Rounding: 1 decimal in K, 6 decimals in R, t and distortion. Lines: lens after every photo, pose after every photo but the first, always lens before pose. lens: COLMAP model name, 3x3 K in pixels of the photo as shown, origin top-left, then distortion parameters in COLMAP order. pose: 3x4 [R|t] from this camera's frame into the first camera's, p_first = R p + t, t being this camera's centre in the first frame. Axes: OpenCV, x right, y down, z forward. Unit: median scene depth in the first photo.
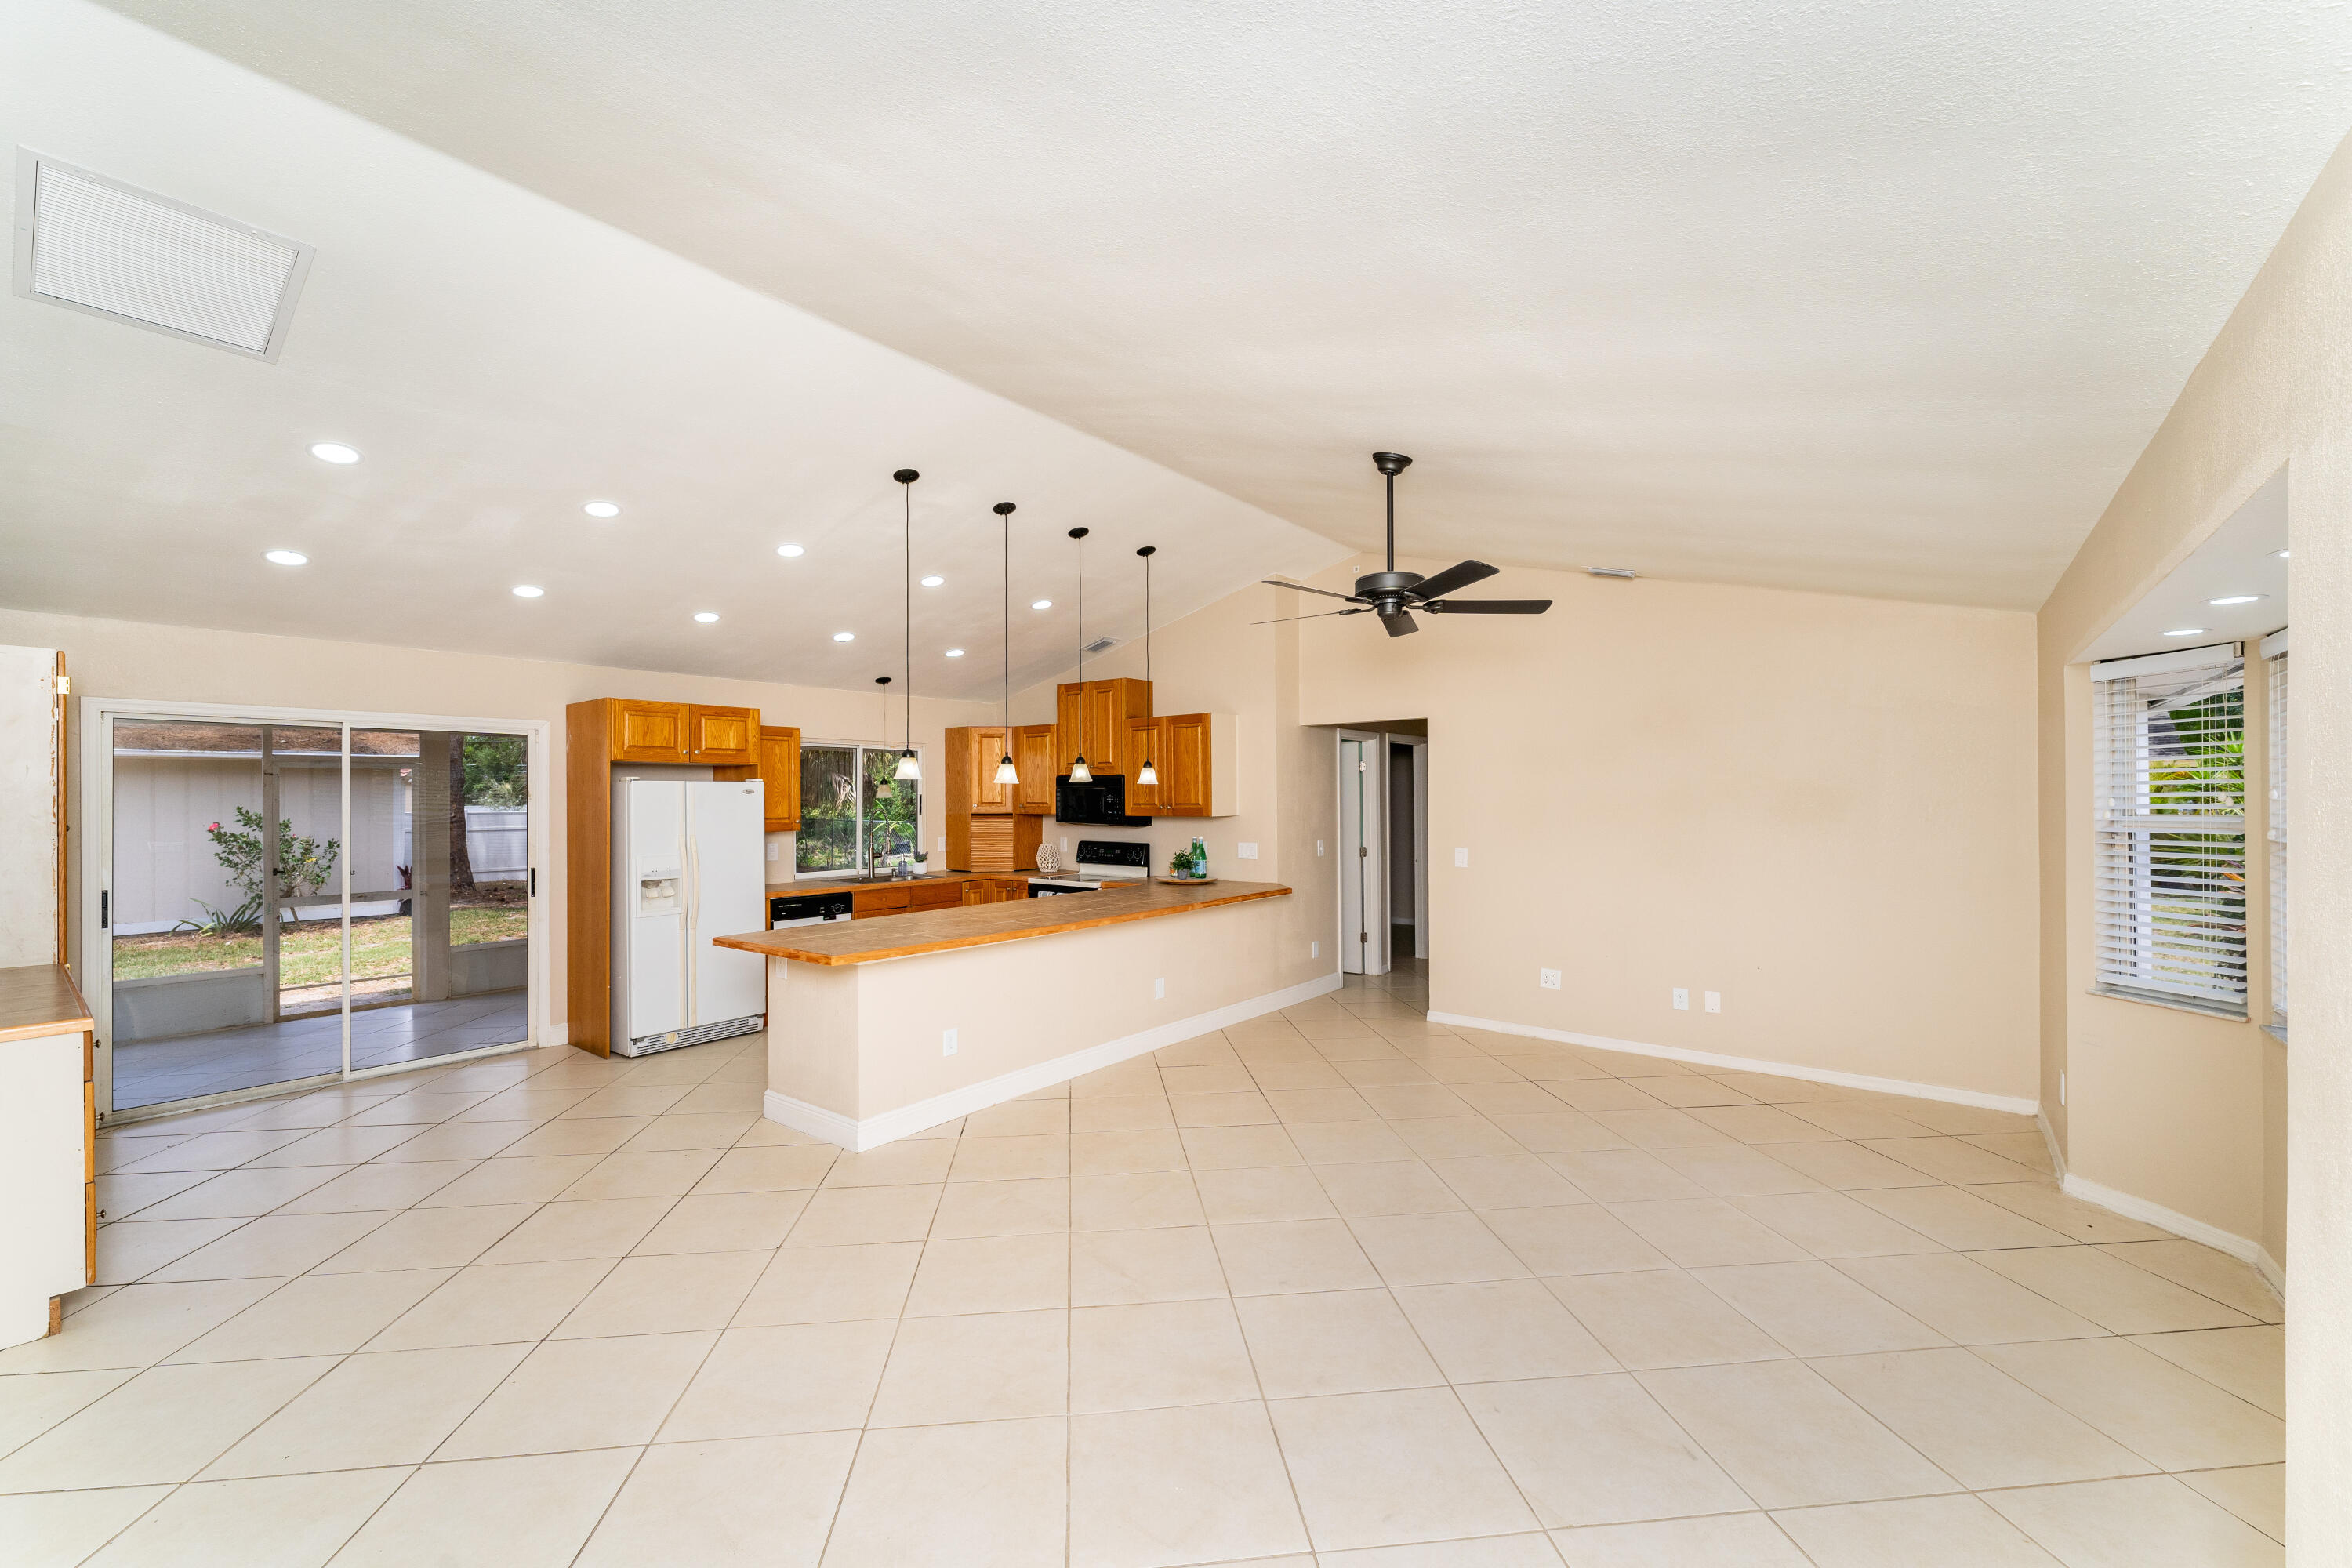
lens RADIAL K [[951.3, 0, 1185.2], [0, 951.3, 793.5], [0, 0, 1]] dist [0.013024, -0.000061]
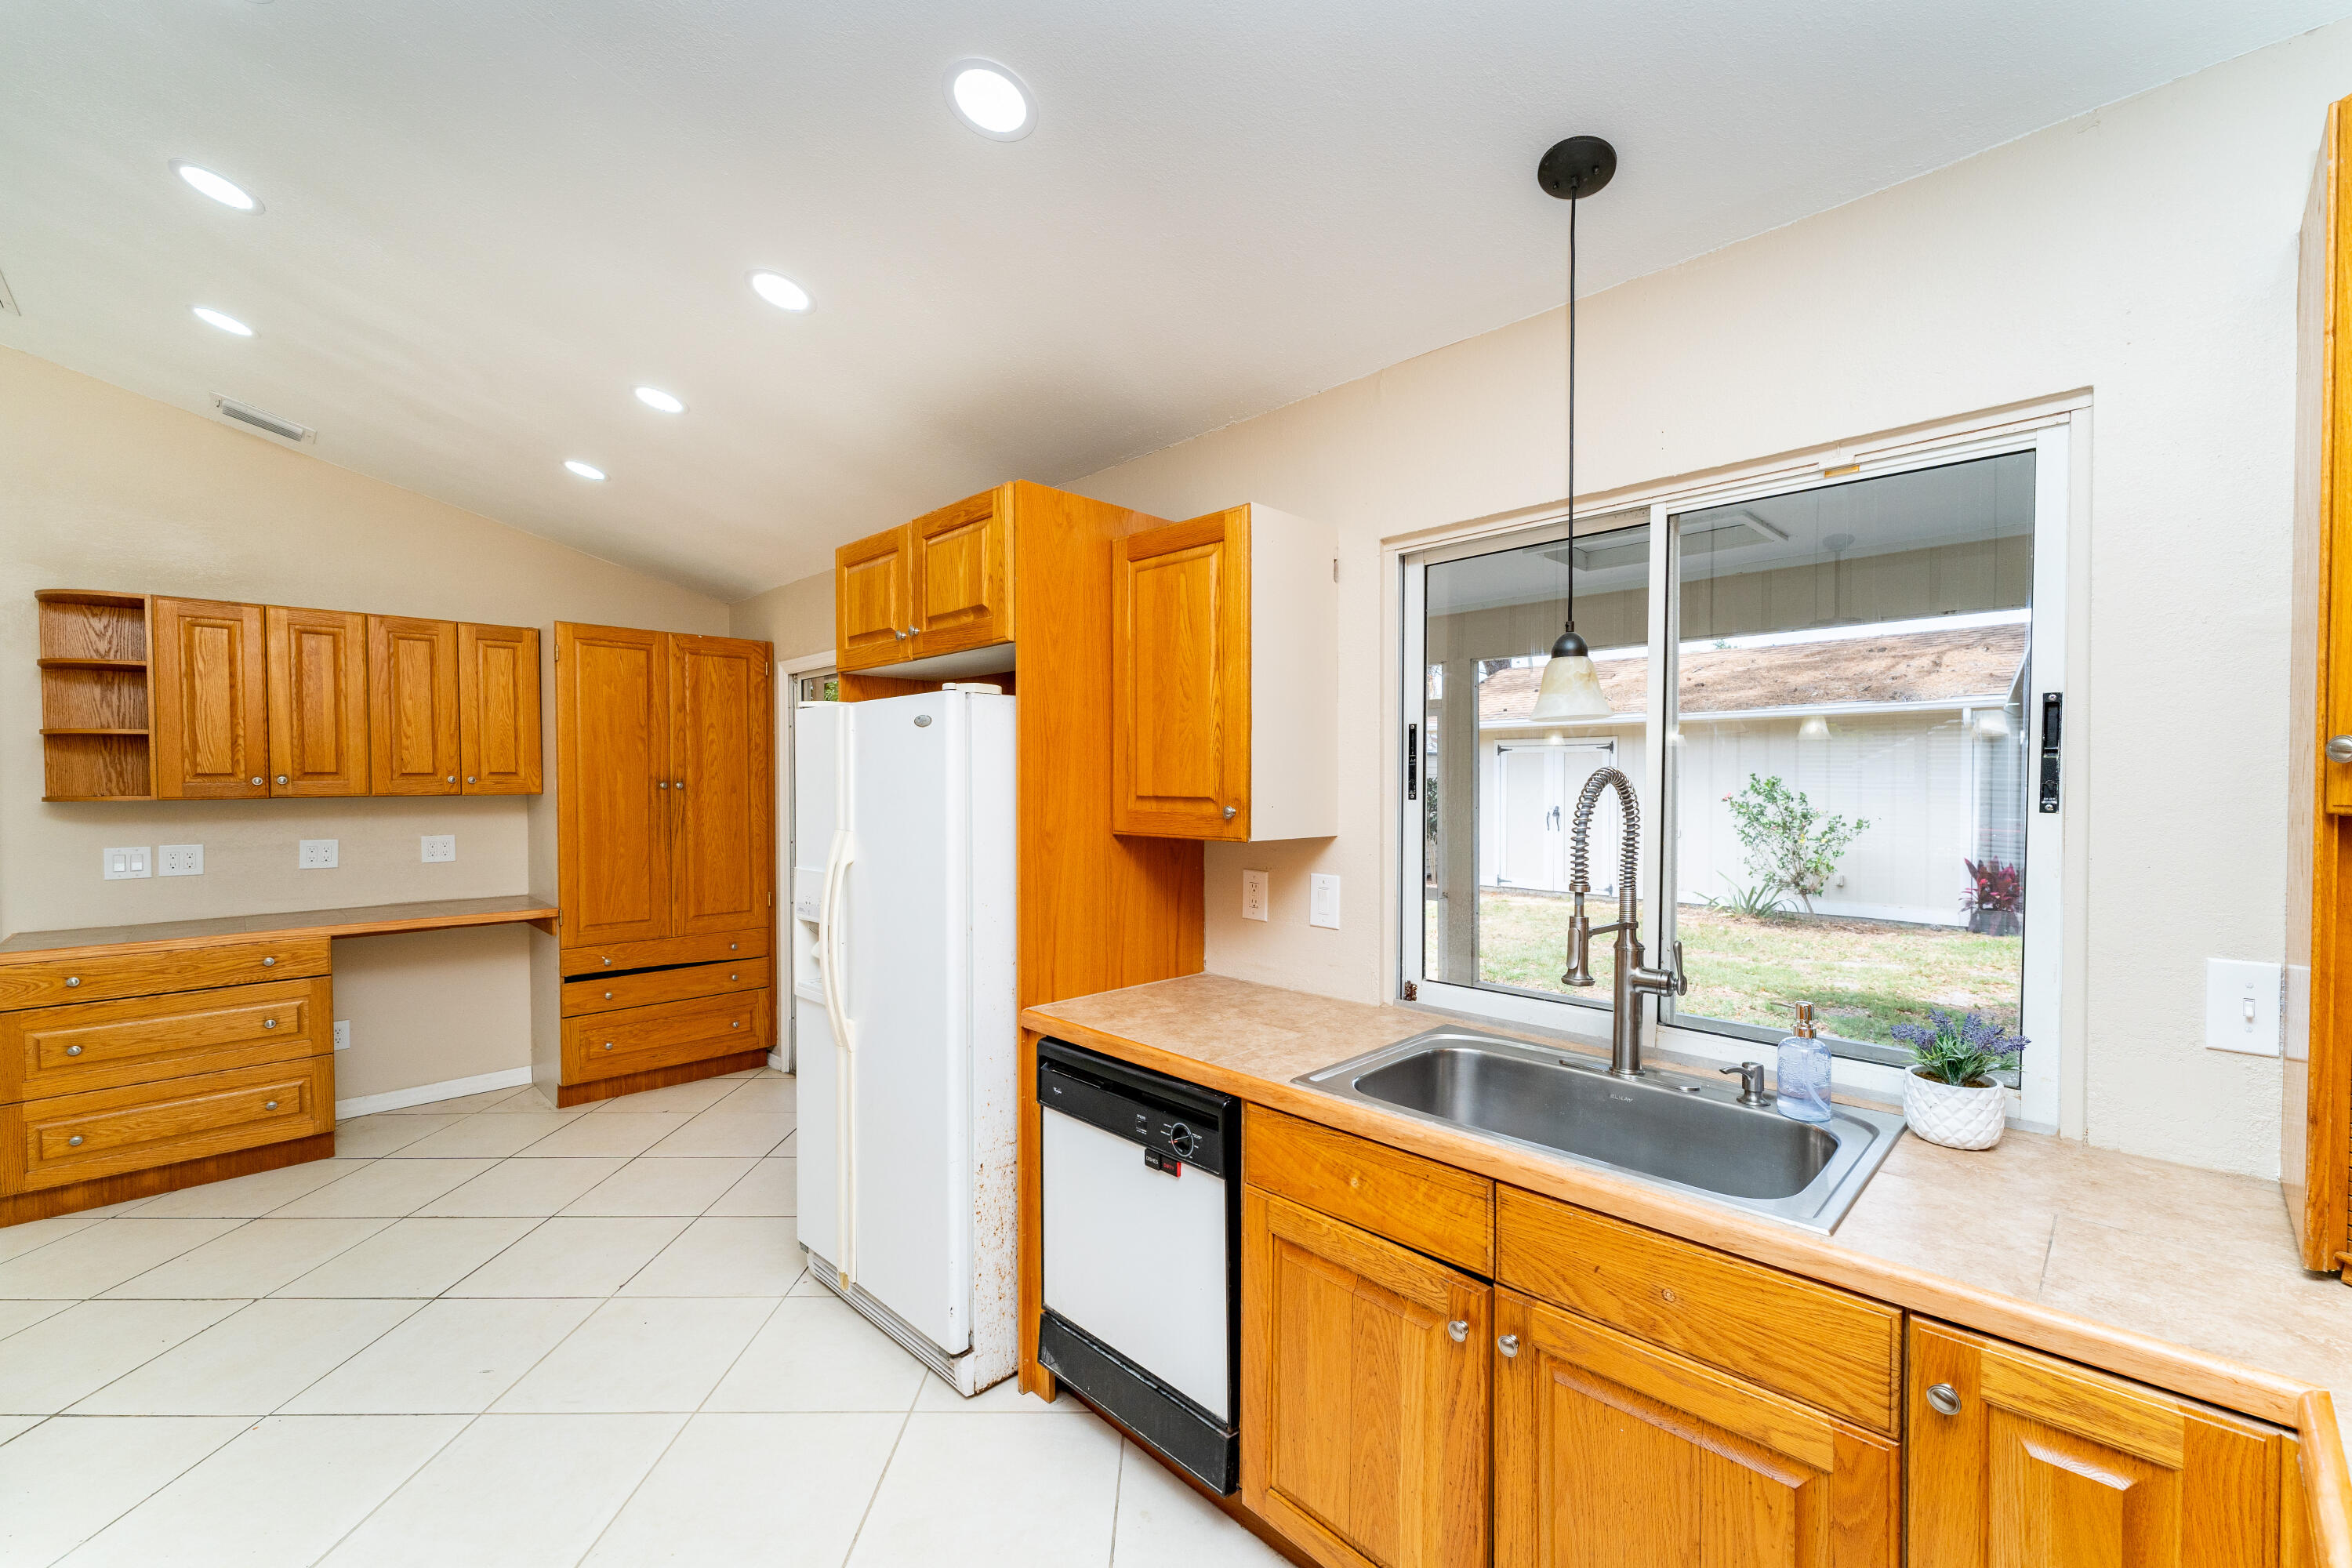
lens RADIAL K [[951.3, 0, 1185.2], [0, 951.3, 793.5], [0, 0, 1]] dist [0.013024, -0.000061]
pose [[-0.111007, 0.018854, -0.993641, -0.090004], [0.005432, 0.999817, 0.018365, 0.016077], [0.993805, -0.003359, -0.111089, 0.942226]]
